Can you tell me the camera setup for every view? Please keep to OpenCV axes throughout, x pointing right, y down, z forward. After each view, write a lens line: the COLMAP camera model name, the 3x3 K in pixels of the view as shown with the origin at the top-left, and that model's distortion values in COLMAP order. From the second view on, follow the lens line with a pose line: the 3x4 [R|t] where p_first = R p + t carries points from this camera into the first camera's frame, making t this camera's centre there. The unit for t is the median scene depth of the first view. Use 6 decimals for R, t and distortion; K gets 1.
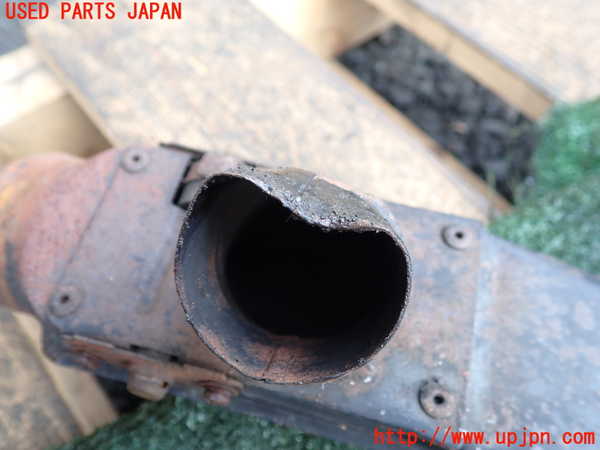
lens RADIAL K [[535.3, 0, 300.0], [0, 535.3, 225.0], [0, 0, 1]] dist [0.009773, -0.011920]
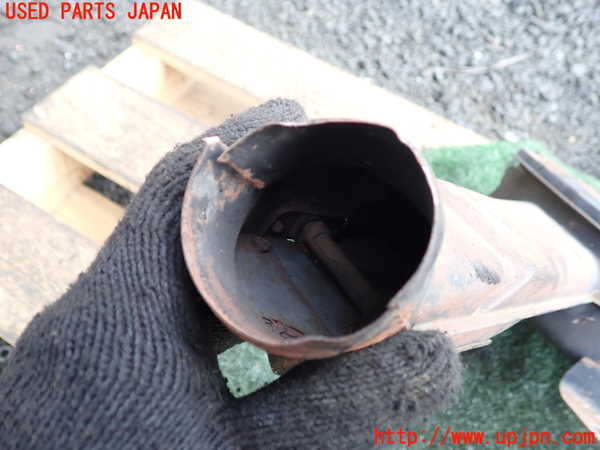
lens RADIAL K [[535.3, 0, 300.0], [0, 535.3, 225.0], [0, 0, 1]] dist [0.009773, -0.011920]
pose [[0.943691, -0.235686, 0.232164, 0.435698], [0.240837, 0.970545, 0.006324, -0.090747], [-0.226816, 0.049946, 0.972656, -1.056982]]
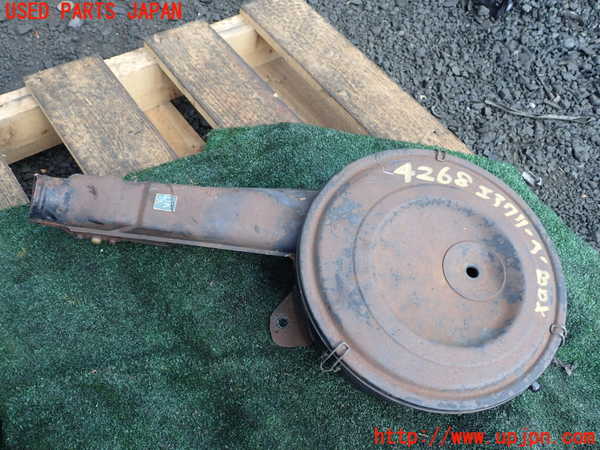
lens RADIAL K [[535.3, 0, 300.0], [0, 535.3, 225.0], [0, 0, 1]] dist [0.009773, -0.011920]
pose [[0.994589, 0.088523, 0.054377, 0.809092], [-0.086046, 0.995214, -0.046320, 0.369473], [-0.058217, 0.041391, 0.997446, -1.804449]]
